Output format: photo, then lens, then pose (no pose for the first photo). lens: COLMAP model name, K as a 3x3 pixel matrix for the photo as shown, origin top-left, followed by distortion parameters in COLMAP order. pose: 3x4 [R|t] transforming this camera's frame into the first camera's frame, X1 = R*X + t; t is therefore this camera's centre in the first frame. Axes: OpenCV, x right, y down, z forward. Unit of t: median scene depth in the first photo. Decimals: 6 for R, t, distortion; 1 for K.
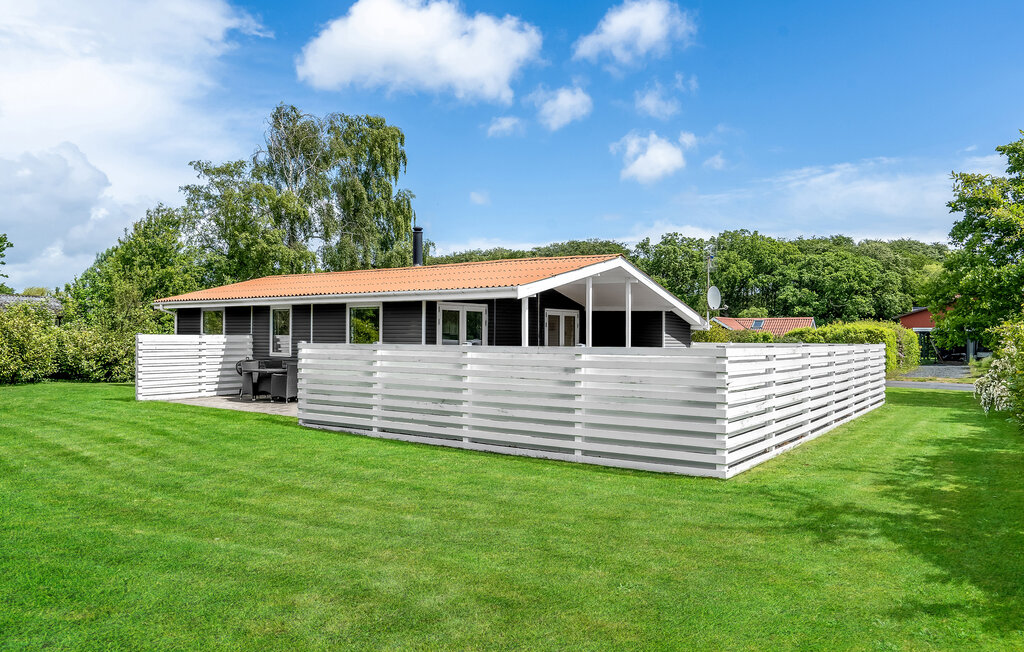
lens RADIAL K [[730.5, 0, 512.0], [0, 730.5, 326.0], [0, 0, 1]] dist [-0.074743, 0.141080]
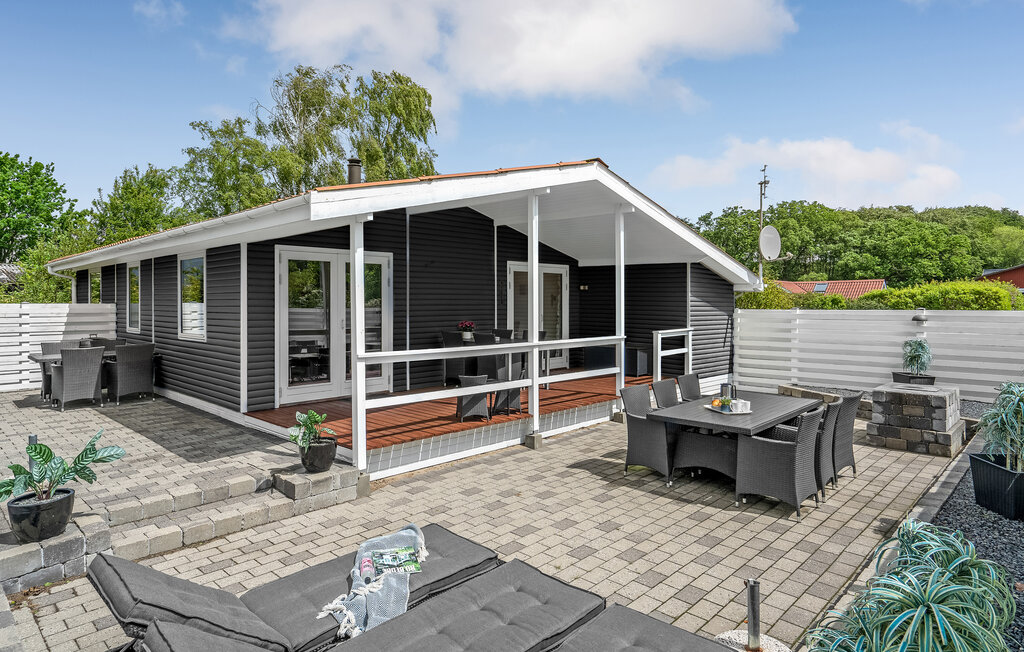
lens RADIAL K [[589.8, 0, 509.3], [0, 589.8, 304.1], [0, 0, 1]] dist [0.002324, 0.001023]
pose [[0.988696, -0.006290, -0.149802, 0.069273], [0.009086, 0.999797, 0.017990, 0.003148], [0.149658, -0.019147, 0.988552, 0.243481]]
